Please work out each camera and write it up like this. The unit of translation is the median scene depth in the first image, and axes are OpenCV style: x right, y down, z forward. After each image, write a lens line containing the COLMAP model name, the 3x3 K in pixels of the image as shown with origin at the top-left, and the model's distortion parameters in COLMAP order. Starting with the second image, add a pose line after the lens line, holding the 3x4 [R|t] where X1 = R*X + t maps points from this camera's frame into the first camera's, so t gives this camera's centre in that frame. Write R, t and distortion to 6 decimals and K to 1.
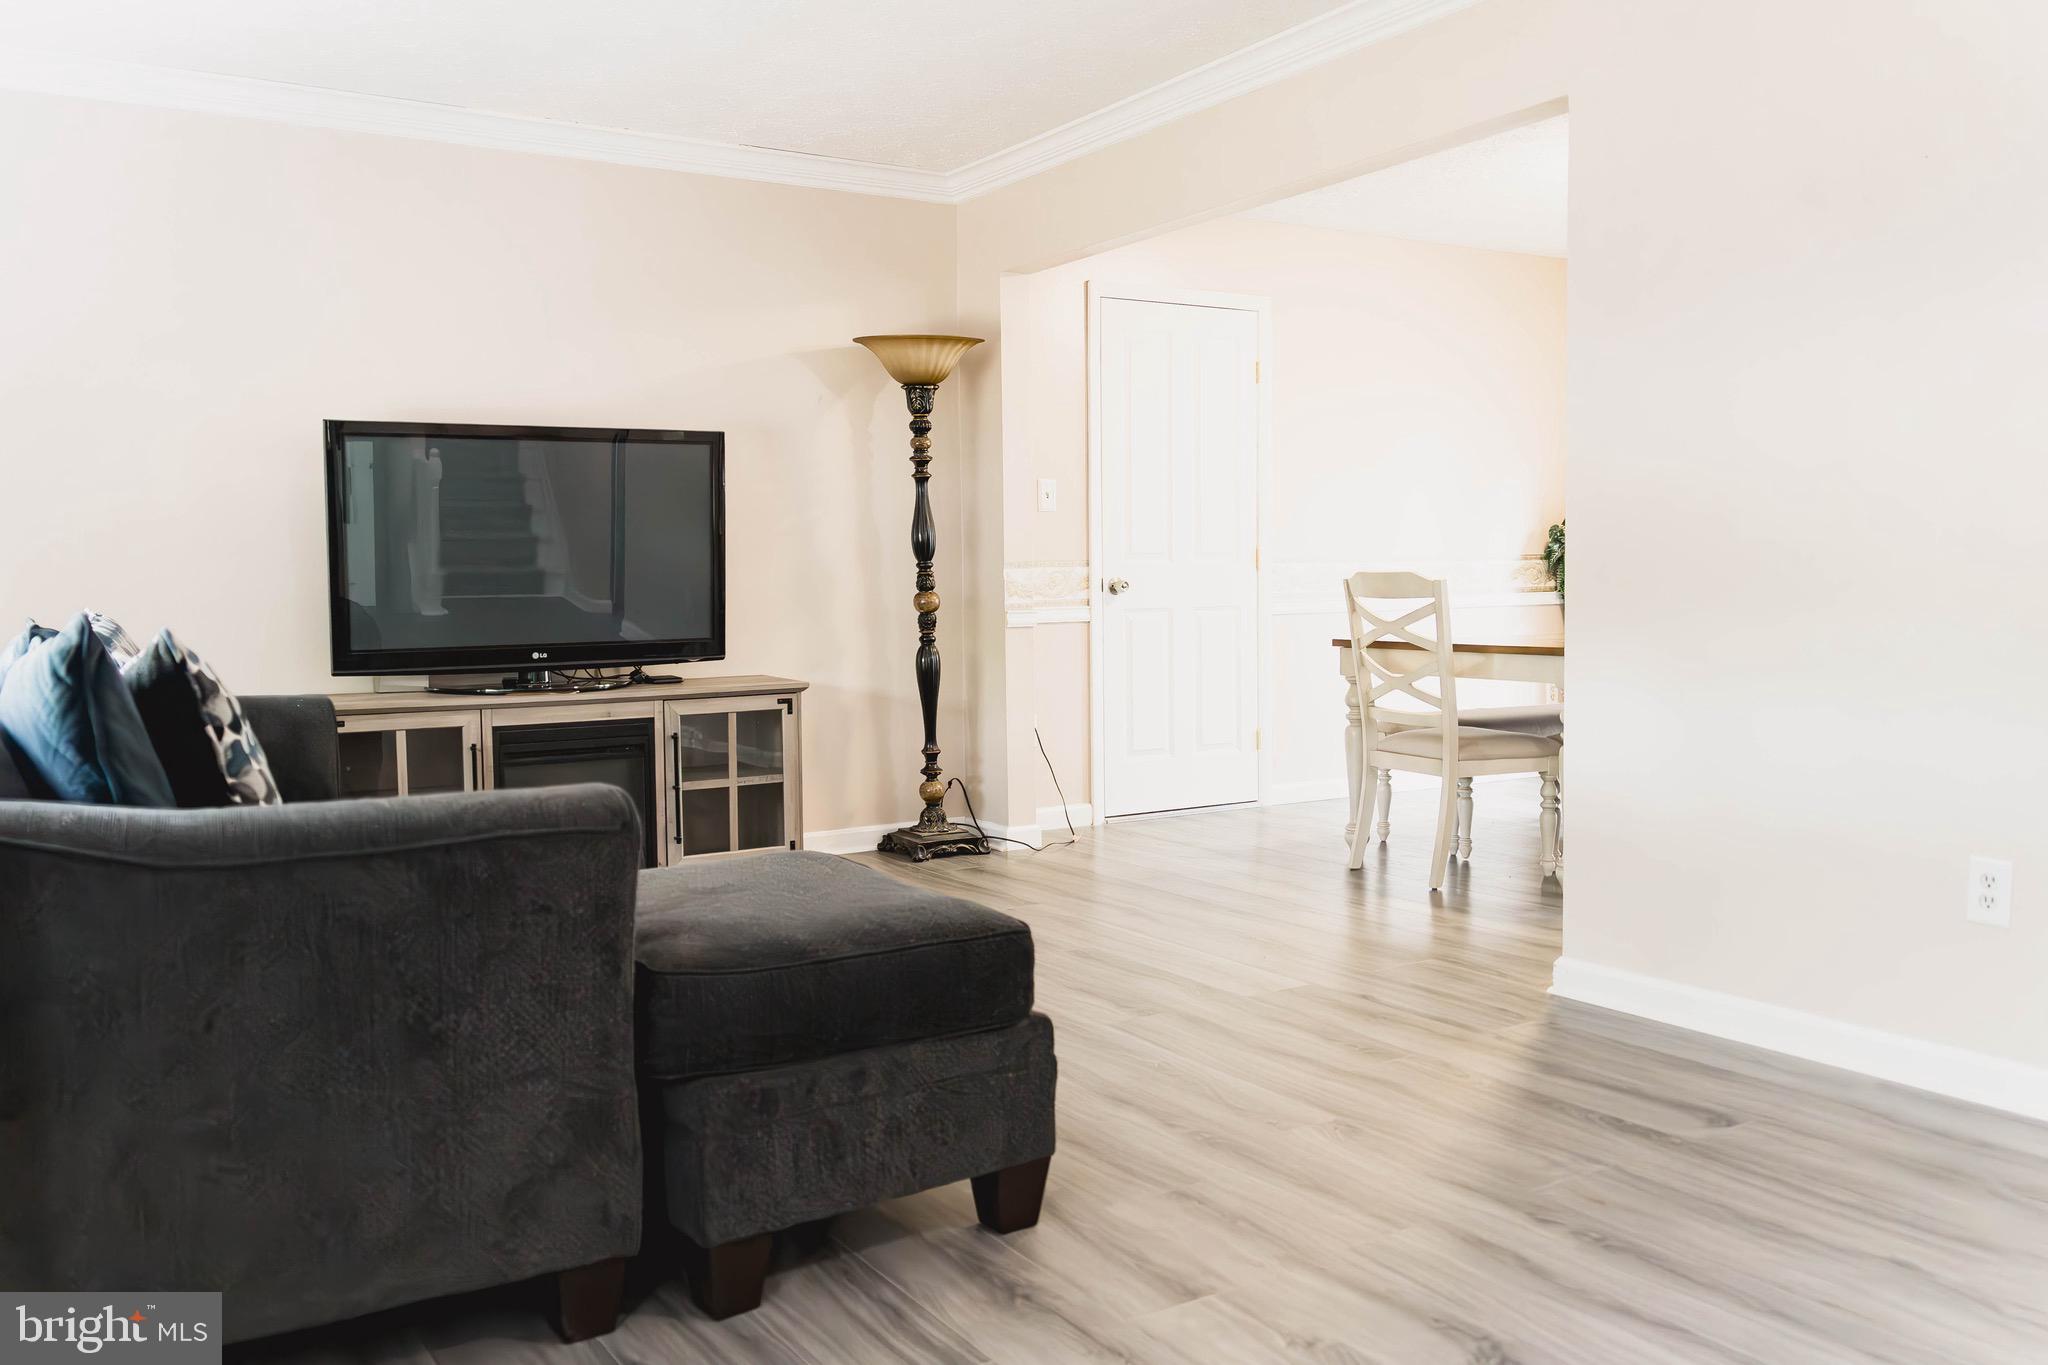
lens RADIAL K [[1686.3, 0, 1035.4], [0, 1686.3, 688.8], [0, 0, 1]] dist [-0.000883, 0.000268]
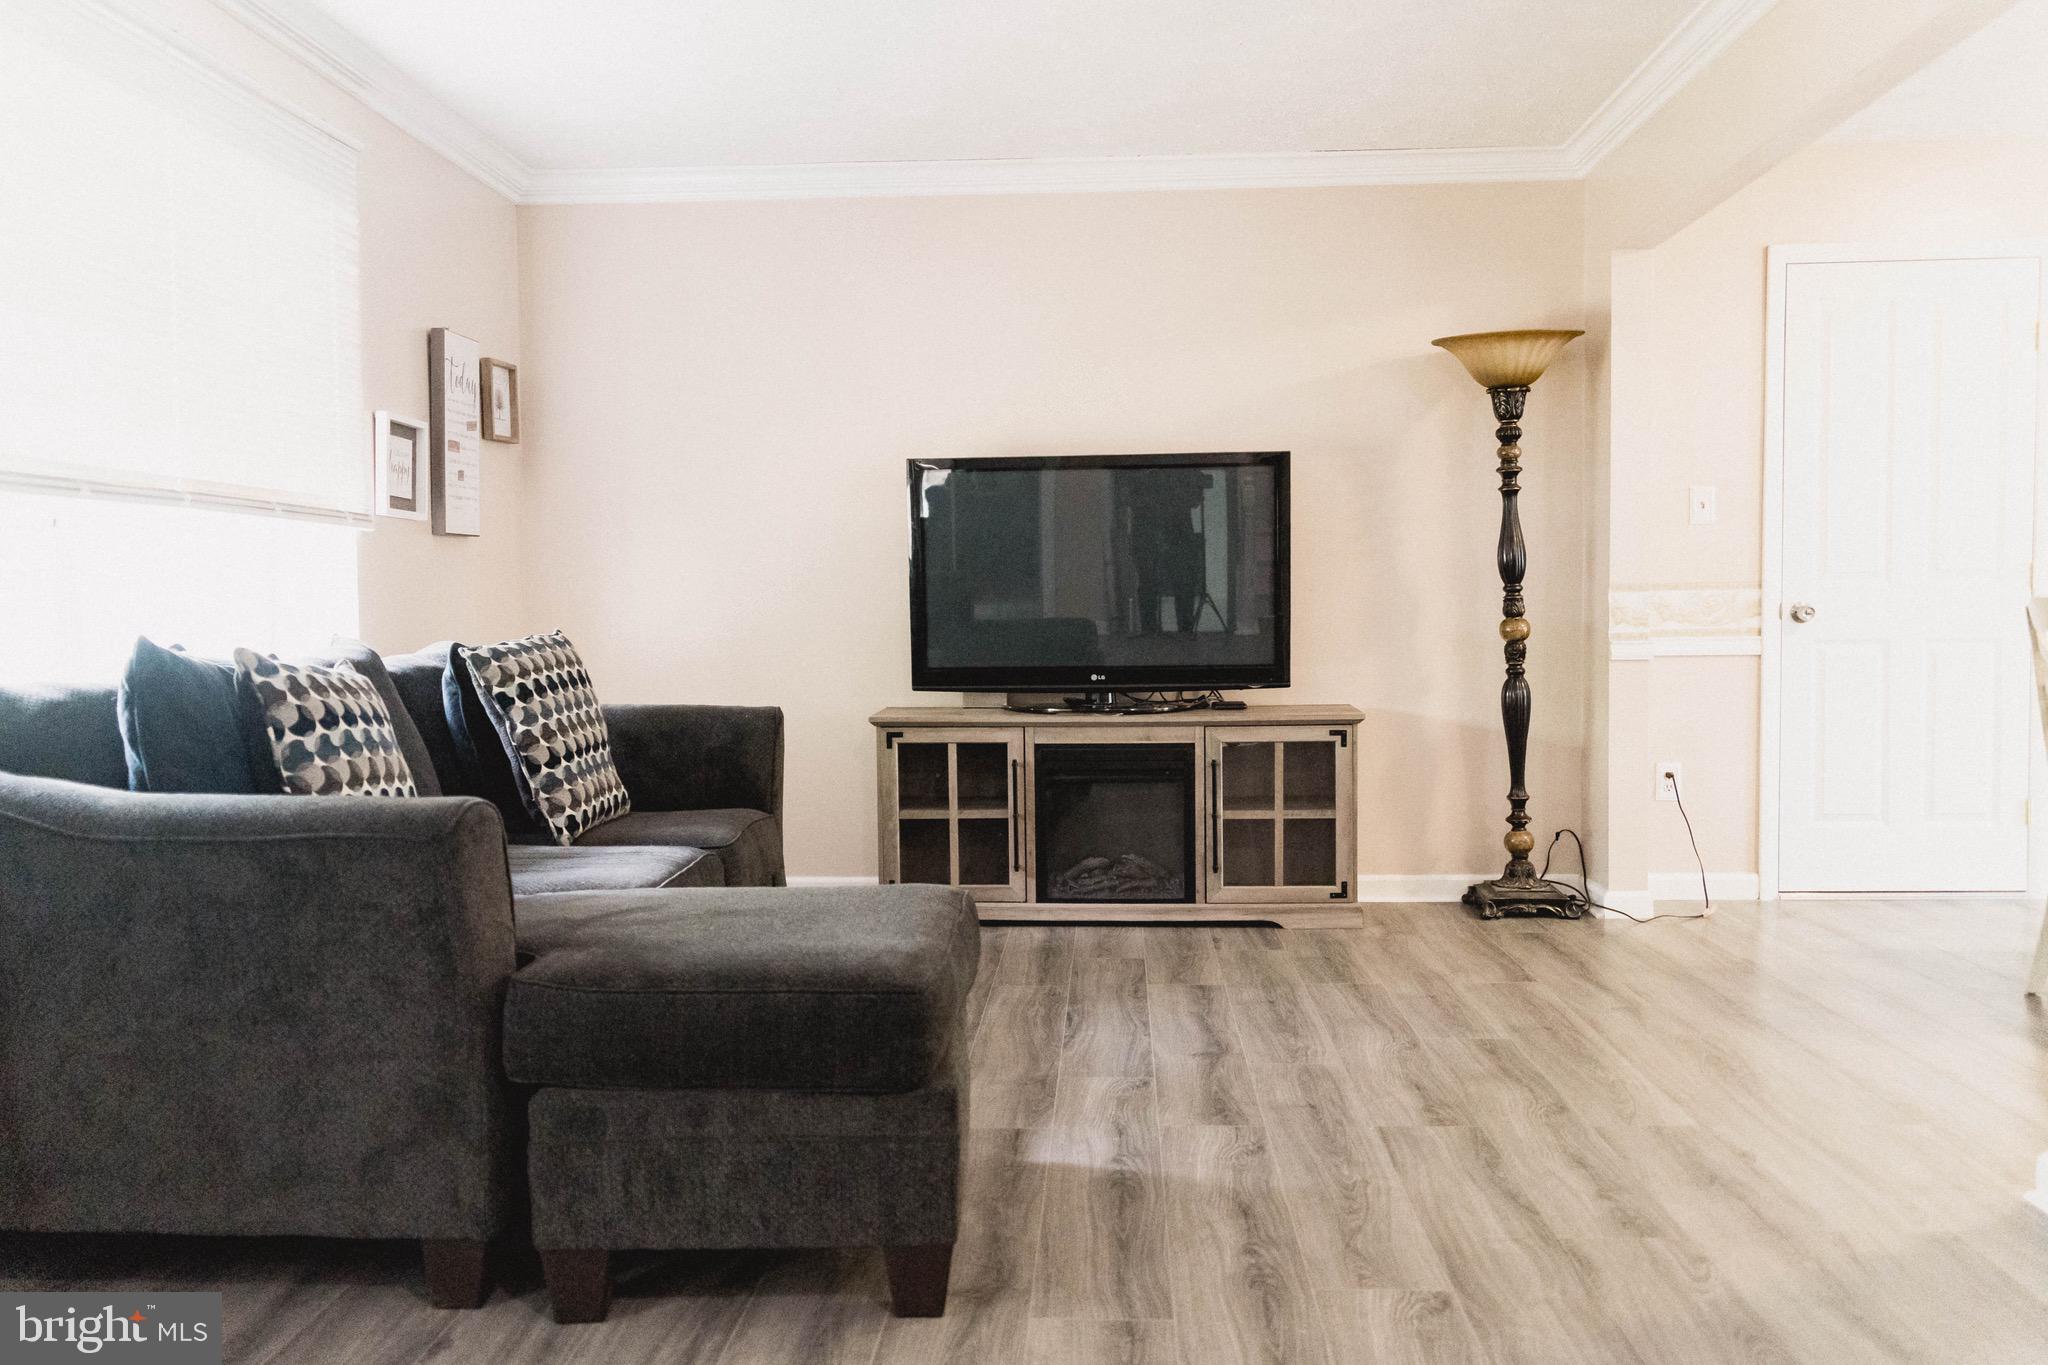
lens RADIAL K [[1686.3, 0, 1035.4], [0, 1686.3, 688.8], [0, 0, 1]] dist [-0.000883, 0.000268]
pose [[0.808311, 0.031393, -0.587918, 0.268513], [-0.038683, 0.999252, 0.000172, -0.011041], [0.587483, 0.022603, 0.808920, 0.135536]]
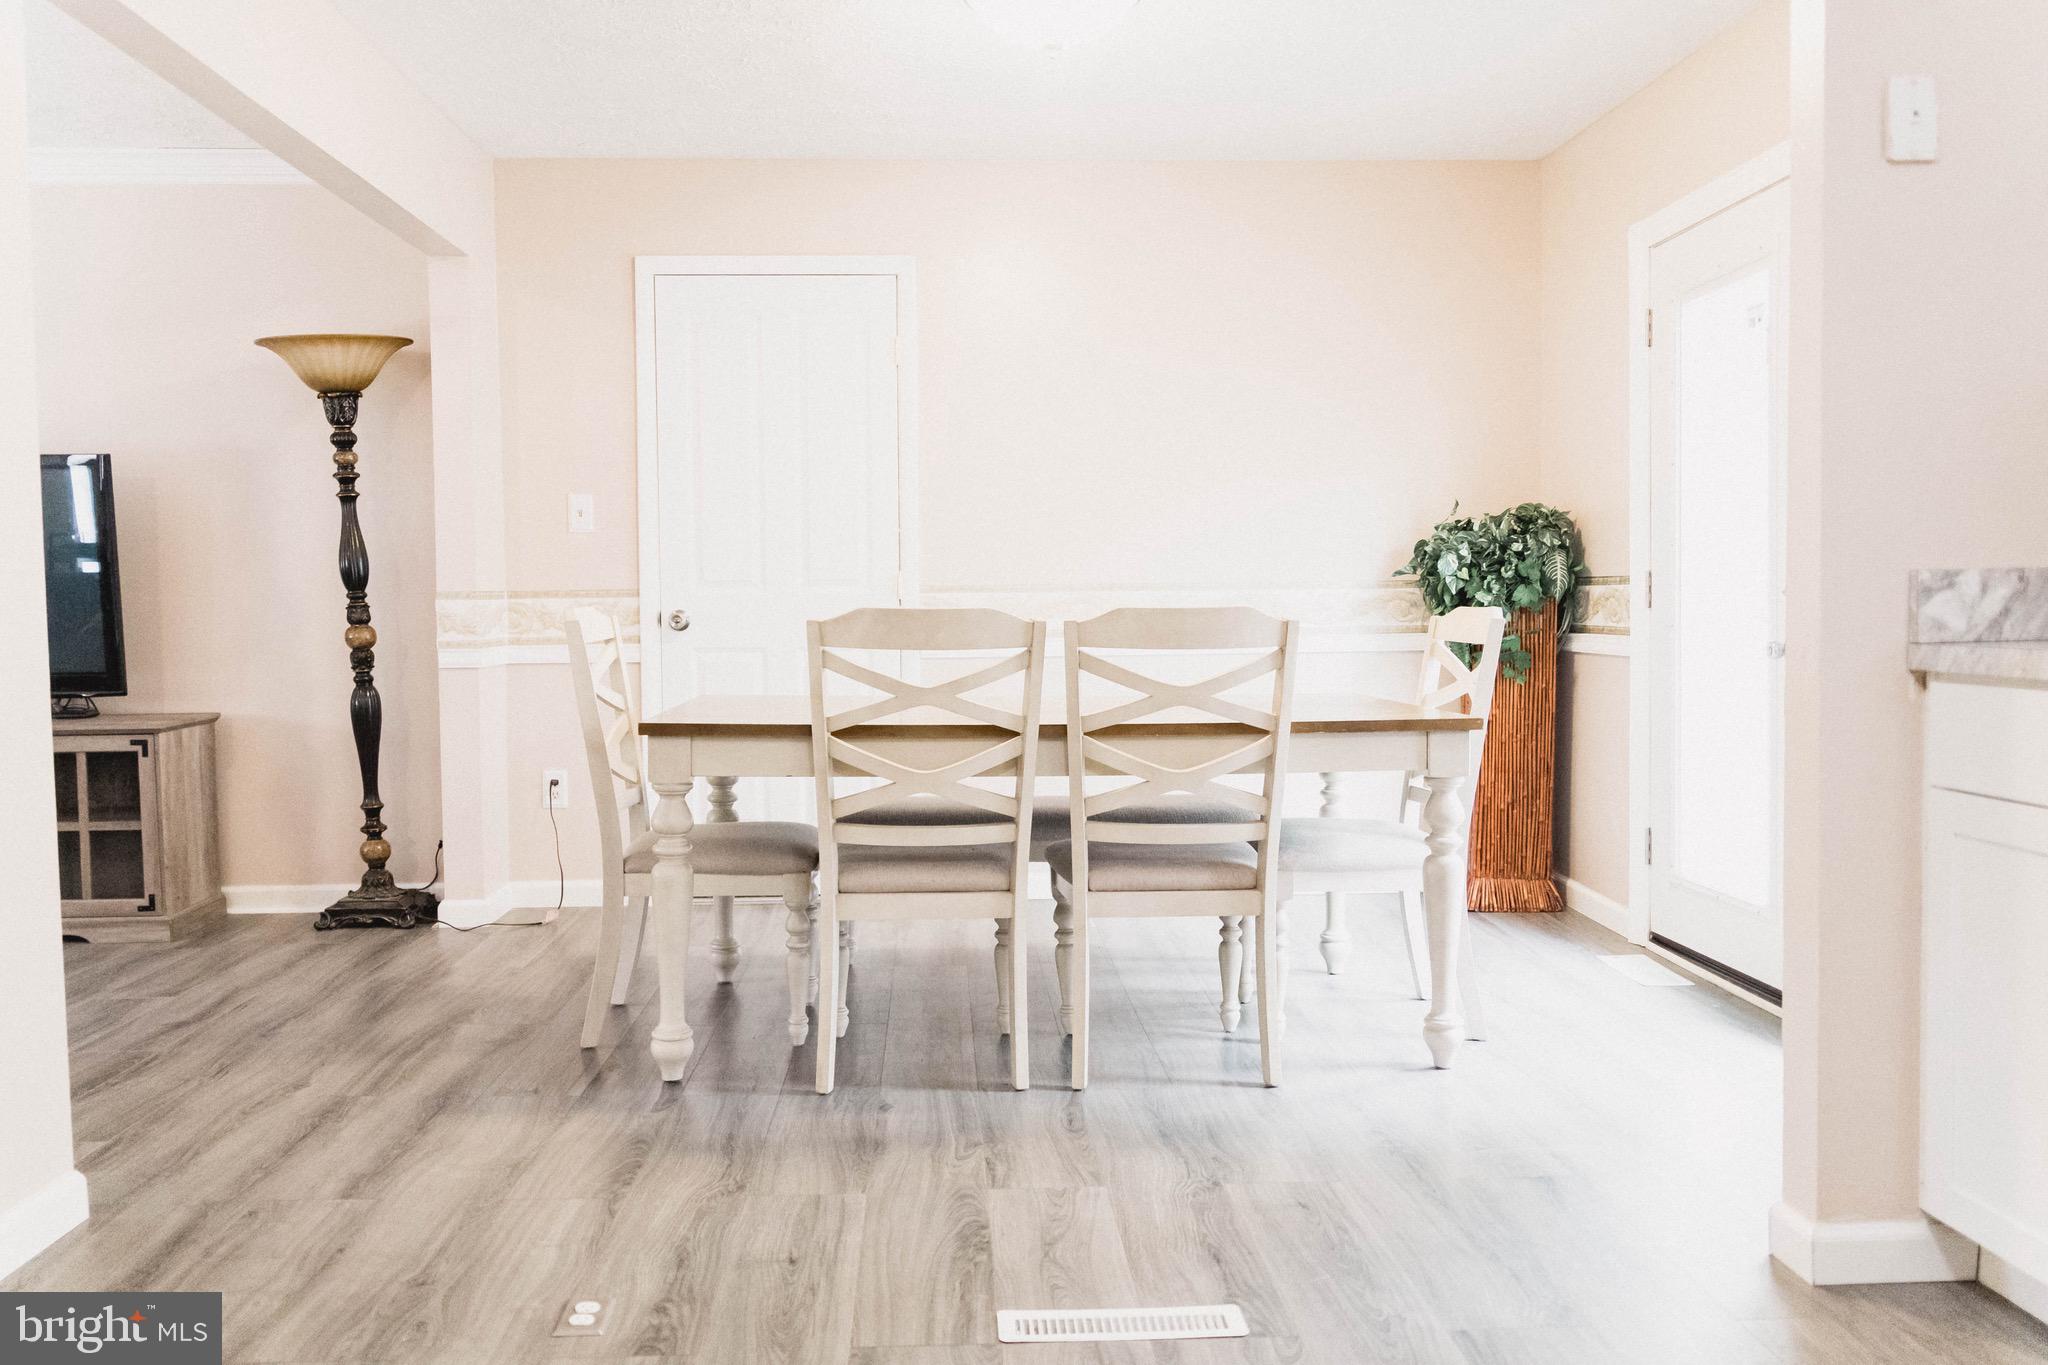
lens RADIAL K [[1702.3, 0, 1024.0], [0, 1702.3, 682.5], [0, 0, 1]] dist [-0.003310, -0.000877]
pose [[0.865050, 0.025139, -0.501056, 0.716996], [-0.036222, 0.999267, -0.012400, -0.030641], [0.500377, 0.028876, 0.865326, 0.421907]]
